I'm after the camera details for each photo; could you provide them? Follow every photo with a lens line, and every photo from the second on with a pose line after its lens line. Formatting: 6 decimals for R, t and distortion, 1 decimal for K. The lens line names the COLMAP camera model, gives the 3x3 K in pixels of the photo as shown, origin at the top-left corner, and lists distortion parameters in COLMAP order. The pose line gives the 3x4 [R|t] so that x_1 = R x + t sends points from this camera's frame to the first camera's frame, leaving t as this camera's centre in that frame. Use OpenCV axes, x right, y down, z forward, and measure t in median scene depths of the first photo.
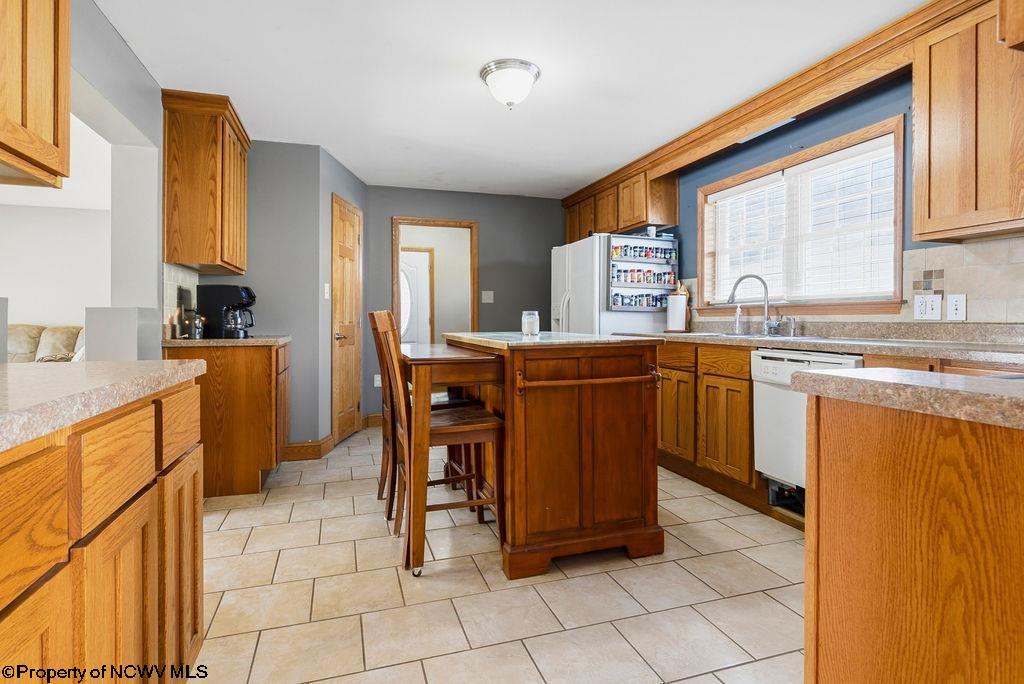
lens RADIAL K [[533.3, 0, 509.6], [0, 533.3, 320.8], [0, 0, 1]] dist [0.000109, 0.000130]
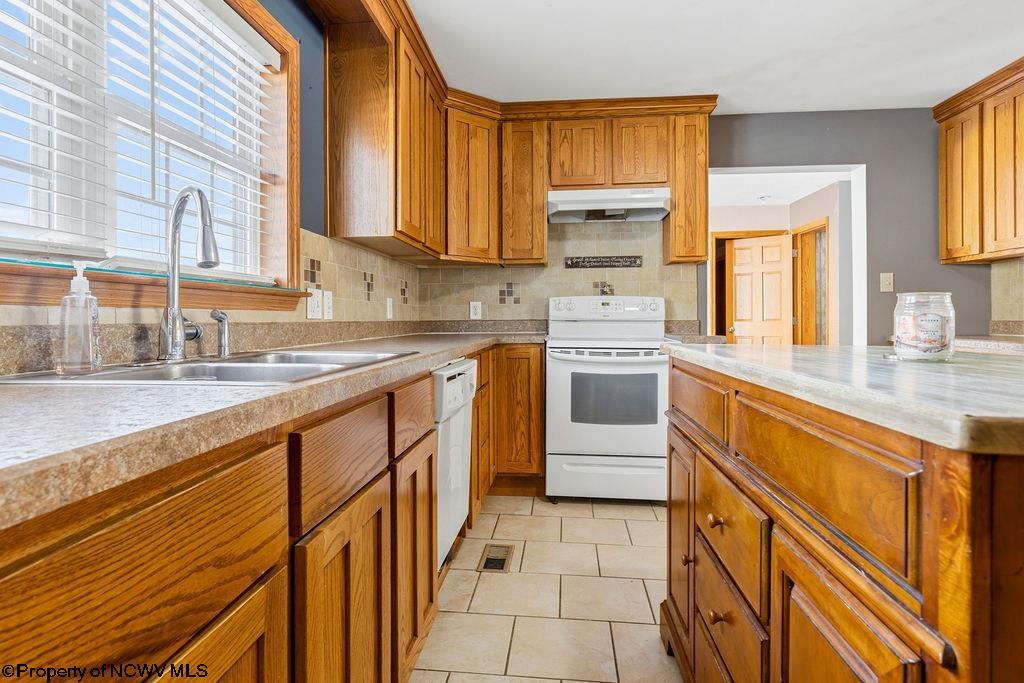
lens RADIAL K [[533.3, 0, 509.6], [0, 533.3, 320.3], [0, 0, 1]] dist [0.000109, 0.000130]
pose [[-0.914627, -0.002589, 0.404291, 0.120312], [0.000386, 0.999973, 0.007276, -0.003706], [-0.404299, 0.006811, -0.914602, 1.159667]]
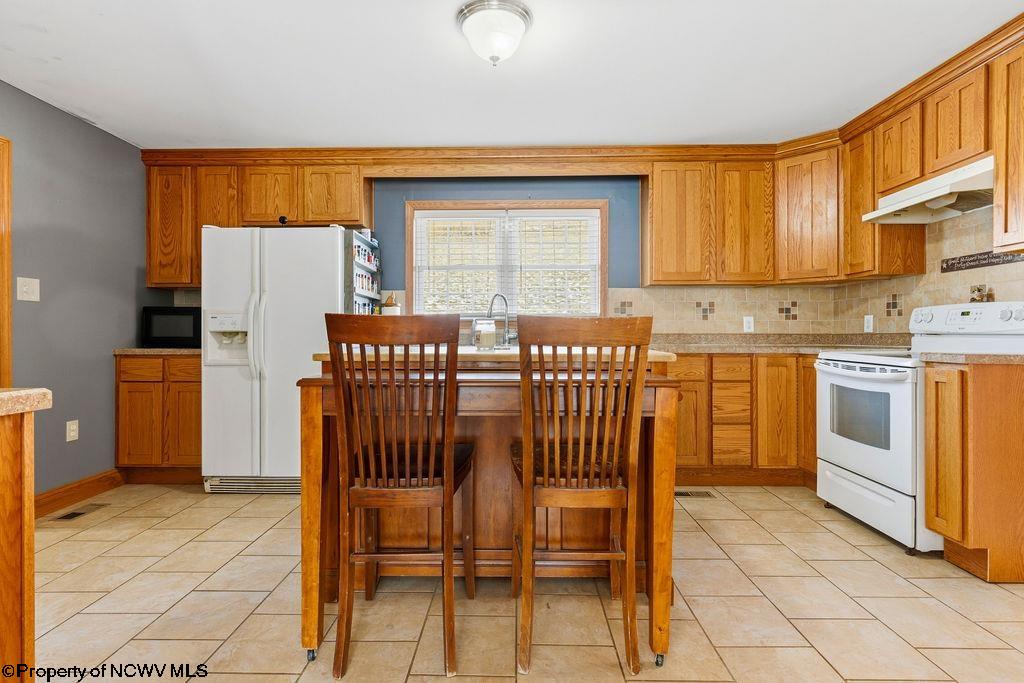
lens RADIAL K [[519.5, 0, 512.0], [0, 519.5, 332.4], [0, 0, 1]] dist [-0.000312, 0.000018]
pose [[0.310005, -0.000718, 0.950735, -0.584082], [0.004319, 0.999990, -0.000653, -0.000978], [-0.950725, 0.004308, 0.310005, 0.594105]]
